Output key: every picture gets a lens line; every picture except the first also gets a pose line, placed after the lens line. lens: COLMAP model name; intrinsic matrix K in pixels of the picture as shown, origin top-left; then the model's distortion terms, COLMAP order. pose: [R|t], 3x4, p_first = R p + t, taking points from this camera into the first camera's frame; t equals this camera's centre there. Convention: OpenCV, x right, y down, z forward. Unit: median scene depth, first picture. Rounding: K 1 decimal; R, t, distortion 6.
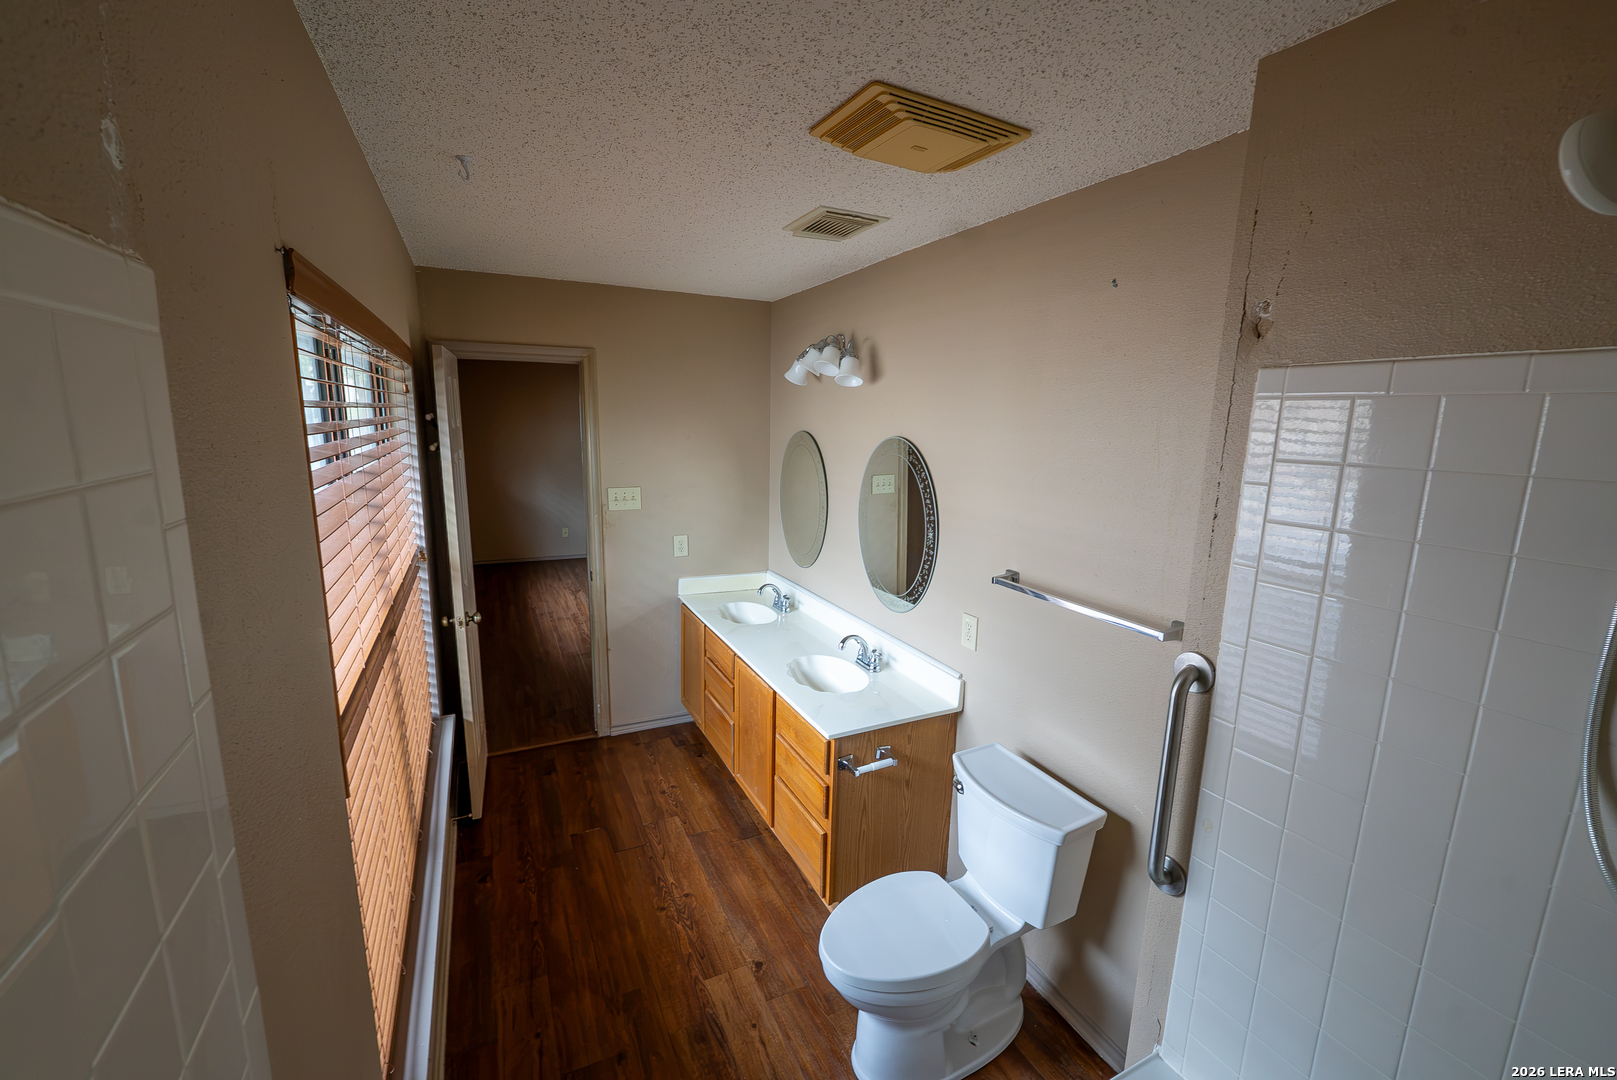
lens RADIAL K [[659.4, 0, 801.8], [0, 659.4, 539.6], [0, 0, 1]] dist [-0.009966, -0.000952]
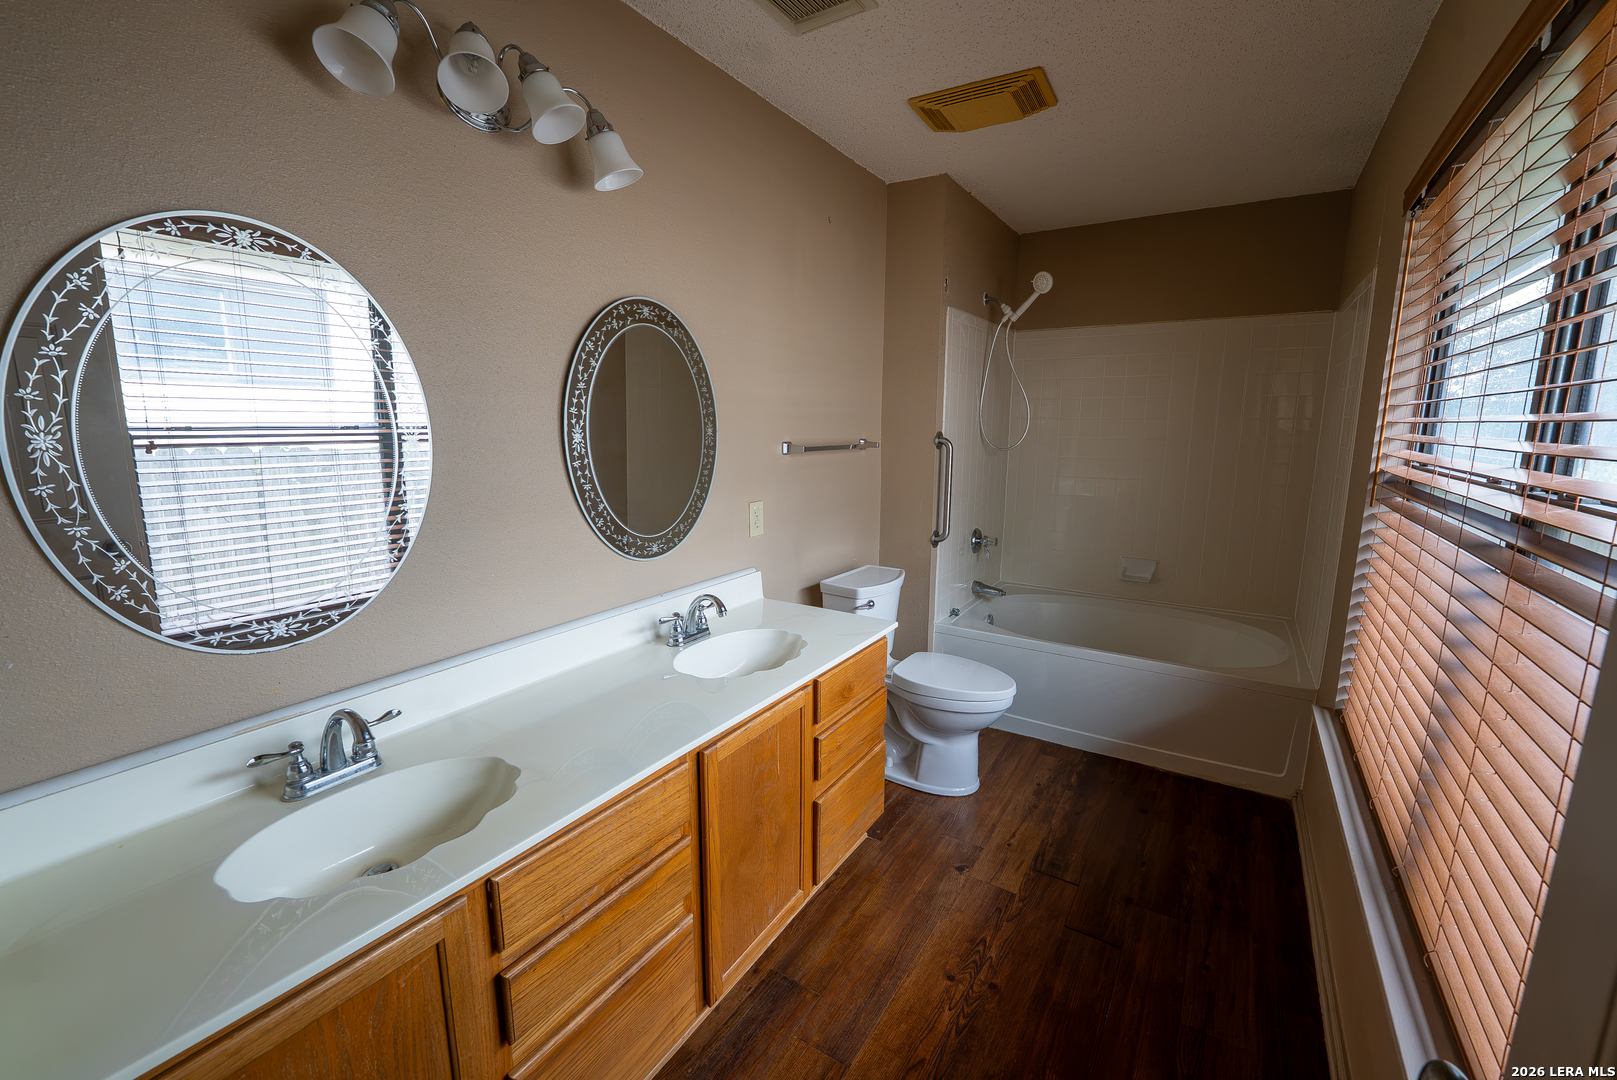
lens RADIAL K [[659.4, 0, 820.2], [0, 659.4, 543.3], [0, 0, 1]] dist [-0.009966, -0.000952]
pose [[-0.534848, -0.170670, 0.827532, -0.585102], [0.149988, 0.944657, 0.291765, -0.093839], [-0.831529, 0.280171, -0.479650, 1.313232]]
